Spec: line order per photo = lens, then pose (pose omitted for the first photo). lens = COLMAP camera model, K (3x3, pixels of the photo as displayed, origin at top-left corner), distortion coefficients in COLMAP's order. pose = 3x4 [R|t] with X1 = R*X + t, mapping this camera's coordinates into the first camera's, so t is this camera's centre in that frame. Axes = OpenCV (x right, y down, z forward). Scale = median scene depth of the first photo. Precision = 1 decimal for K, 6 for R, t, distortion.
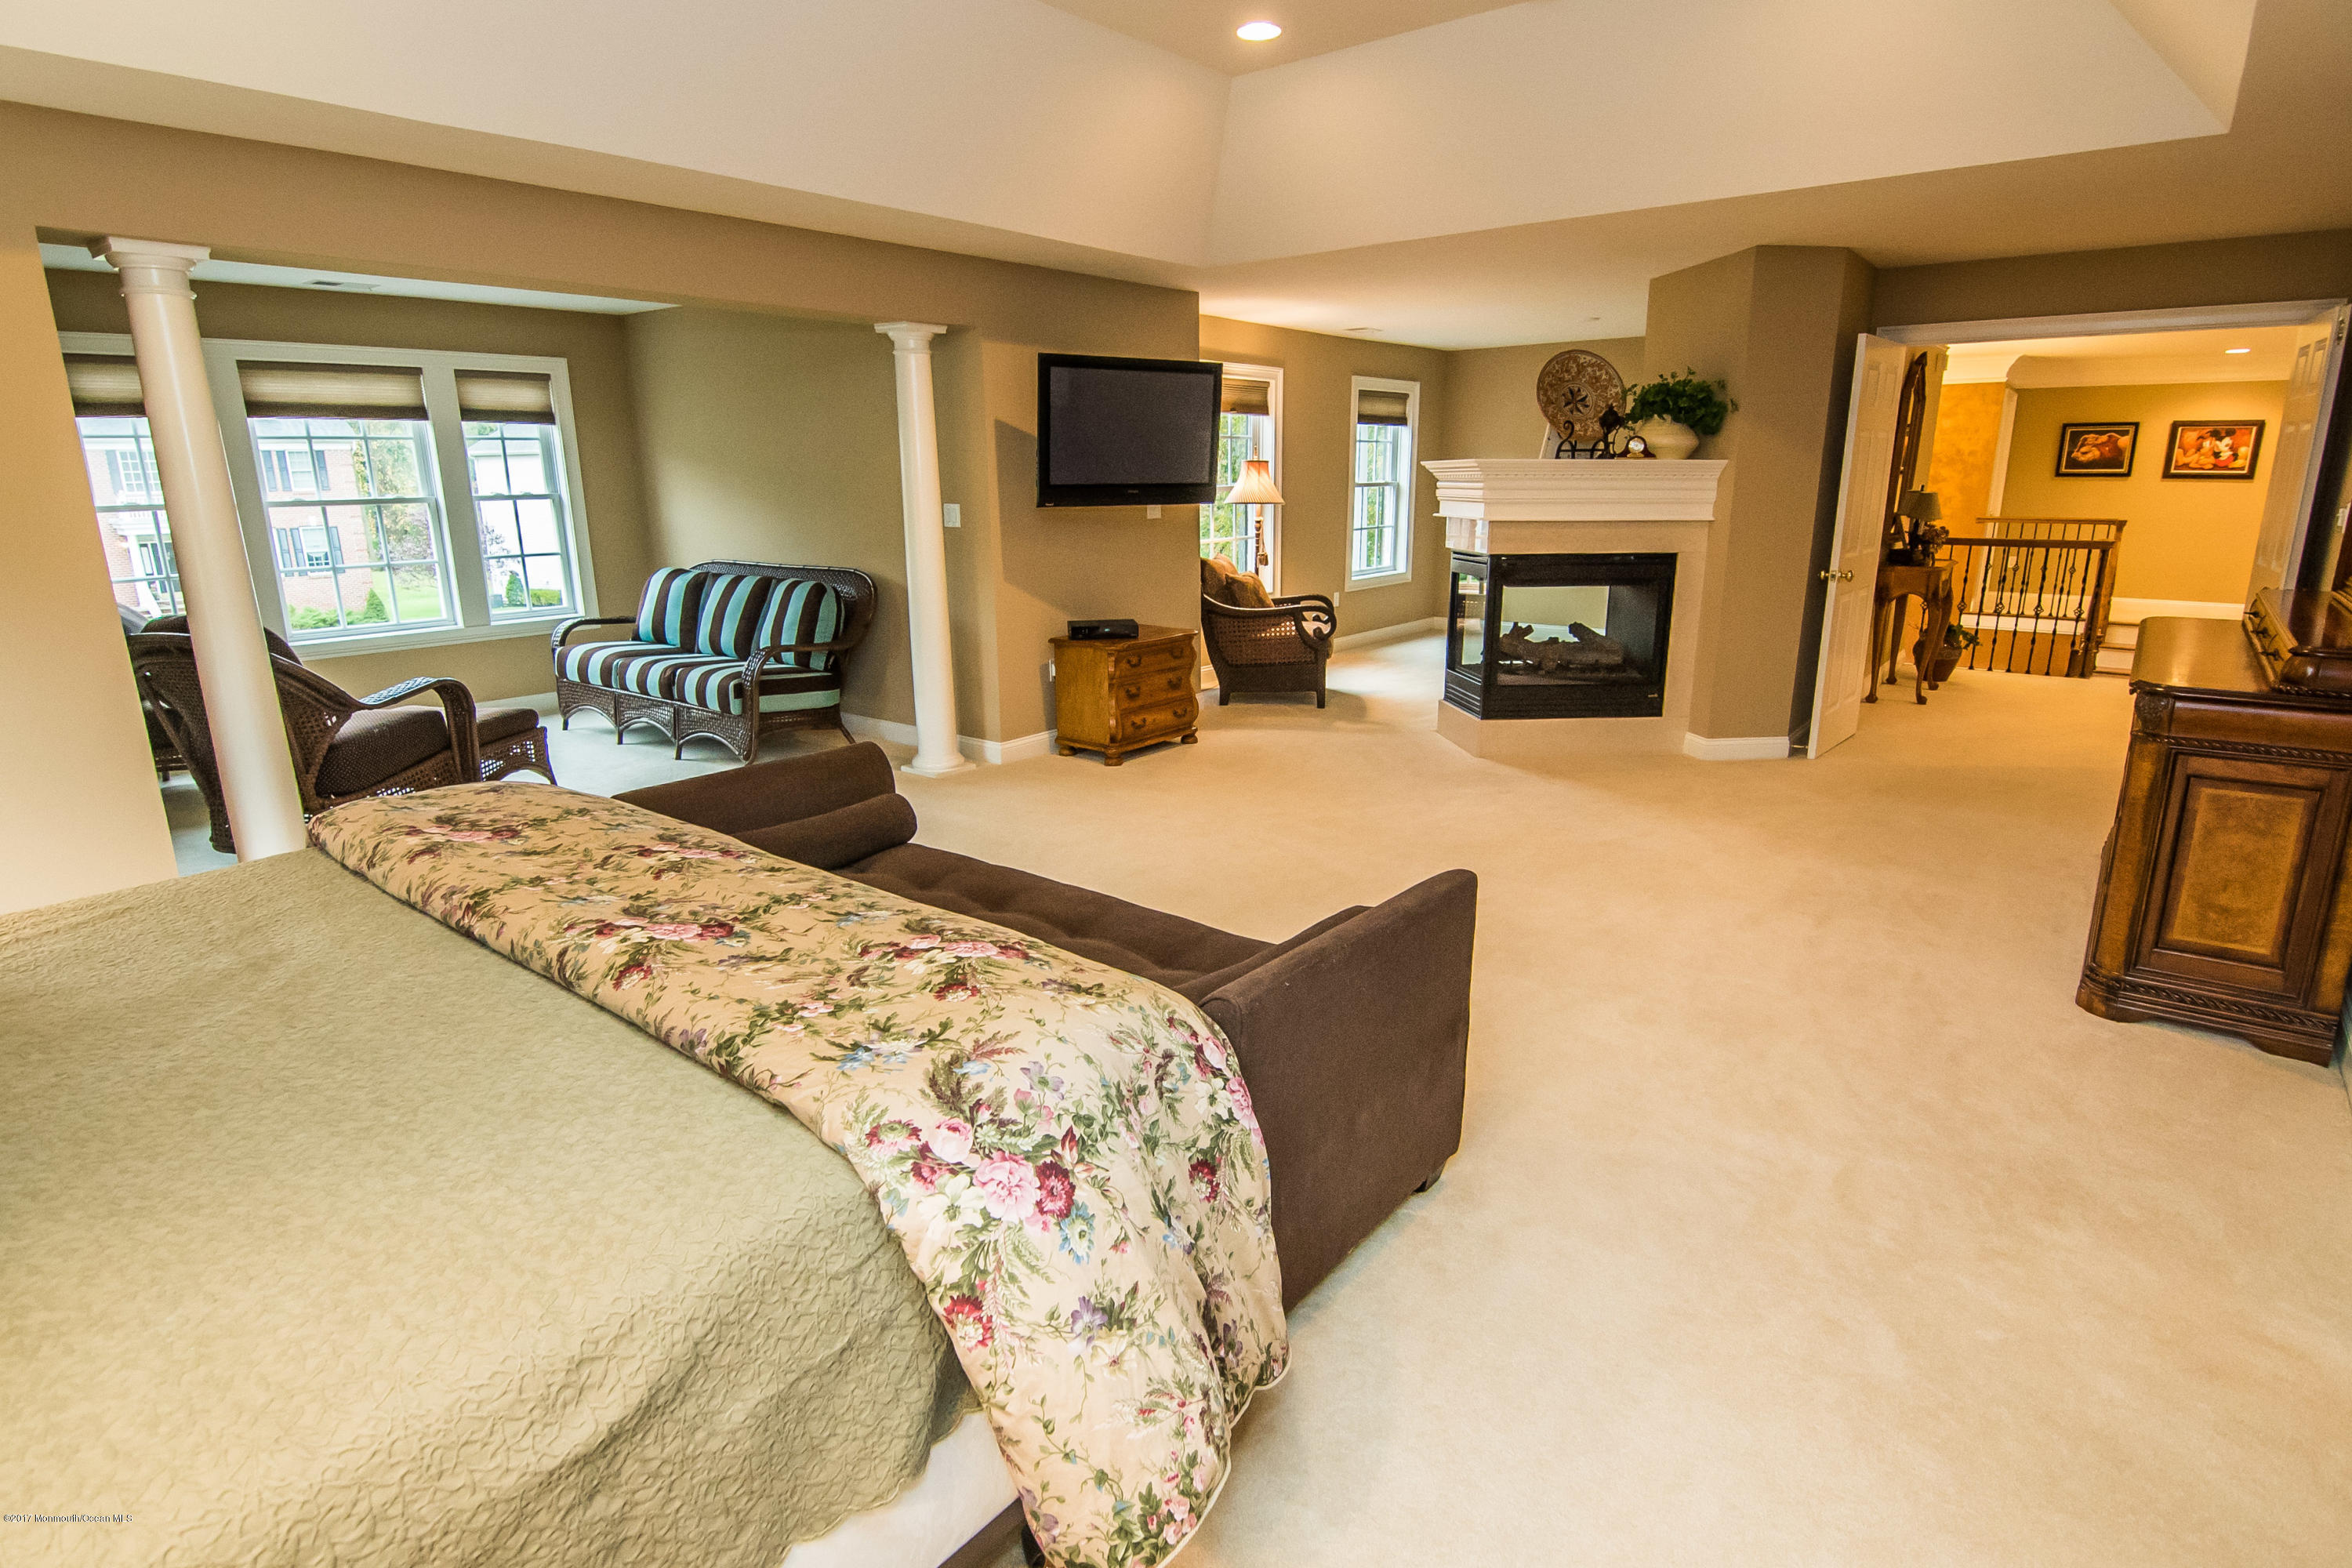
lens RADIAL K [[1171.8, 0, 1190.9], [0, 1171.8, 789.8], [0, 0, 1]] dist [-0.030657, 0.000017]
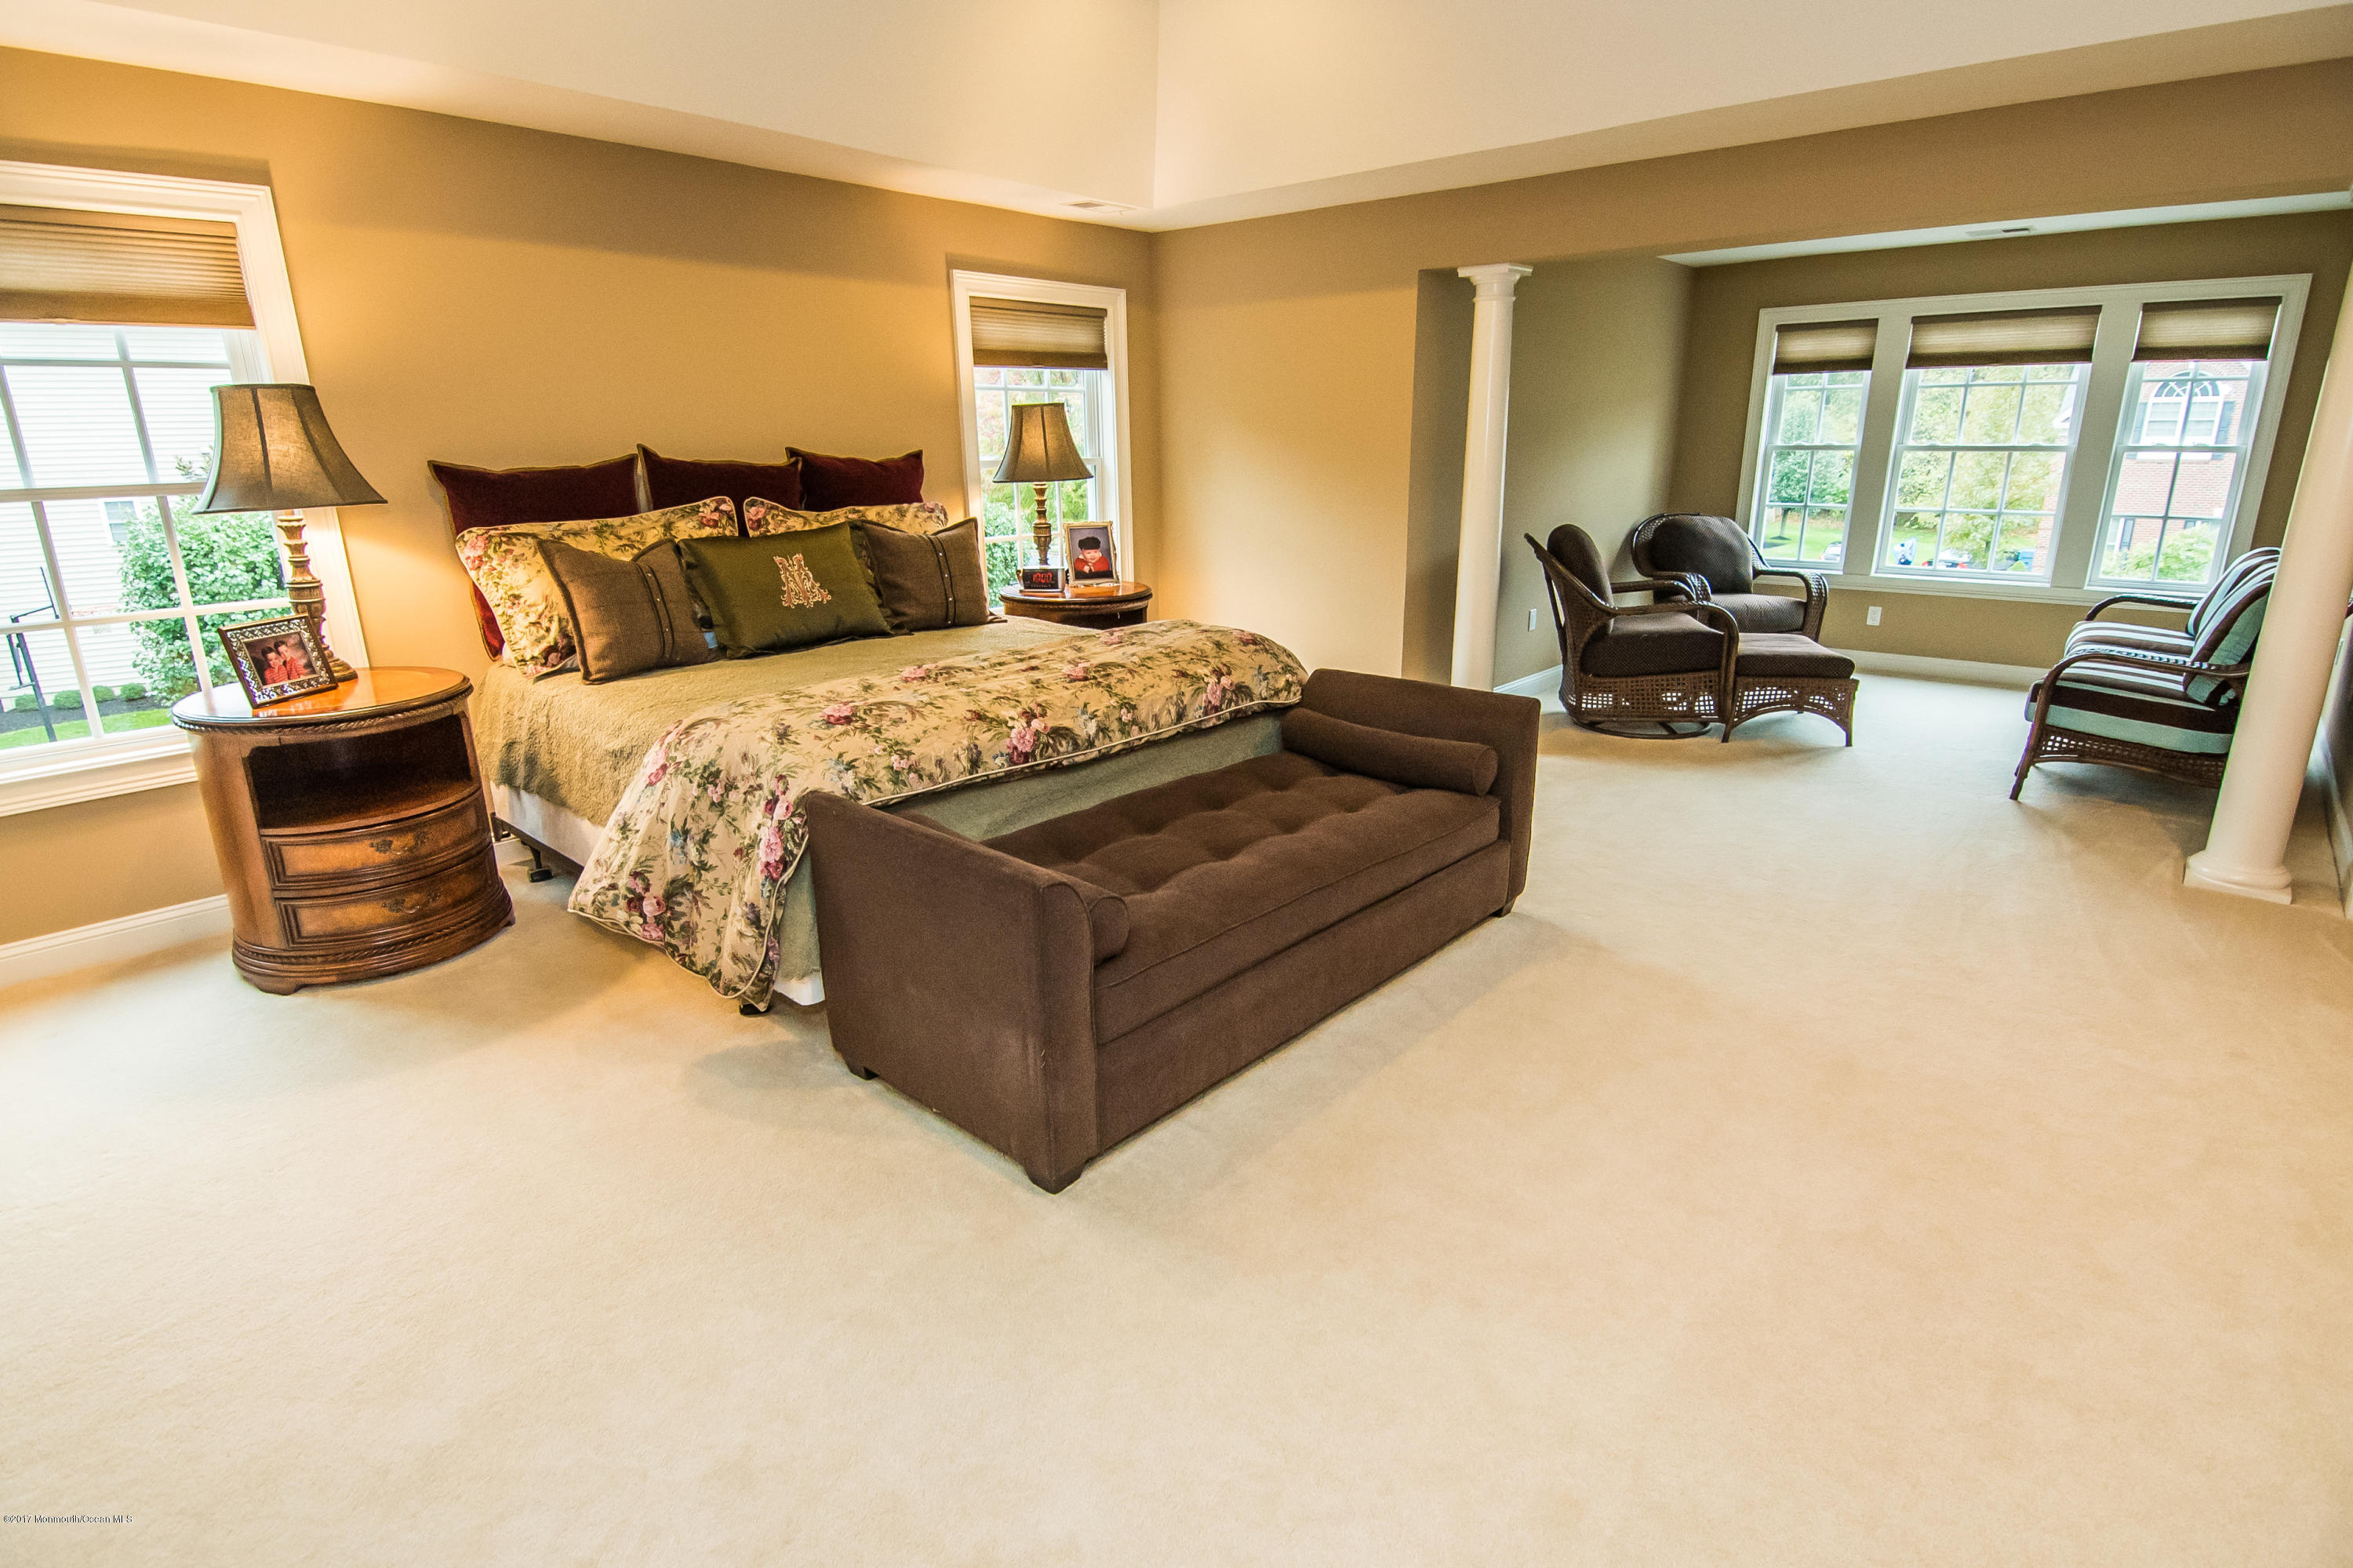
lens RADIAL K [[1172.4, 0, 1191.4], [0, 1172.4, 789.8], [0, 0, 1]] dist [-0.030657, 0.000017]
pose [[-0.054999, 0.286857, -0.956393, 0.389790], [-0.244588, 0.924790, 0.291443, -0.102092], [0.968066, 0.249952, 0.019299, 0.397371]]
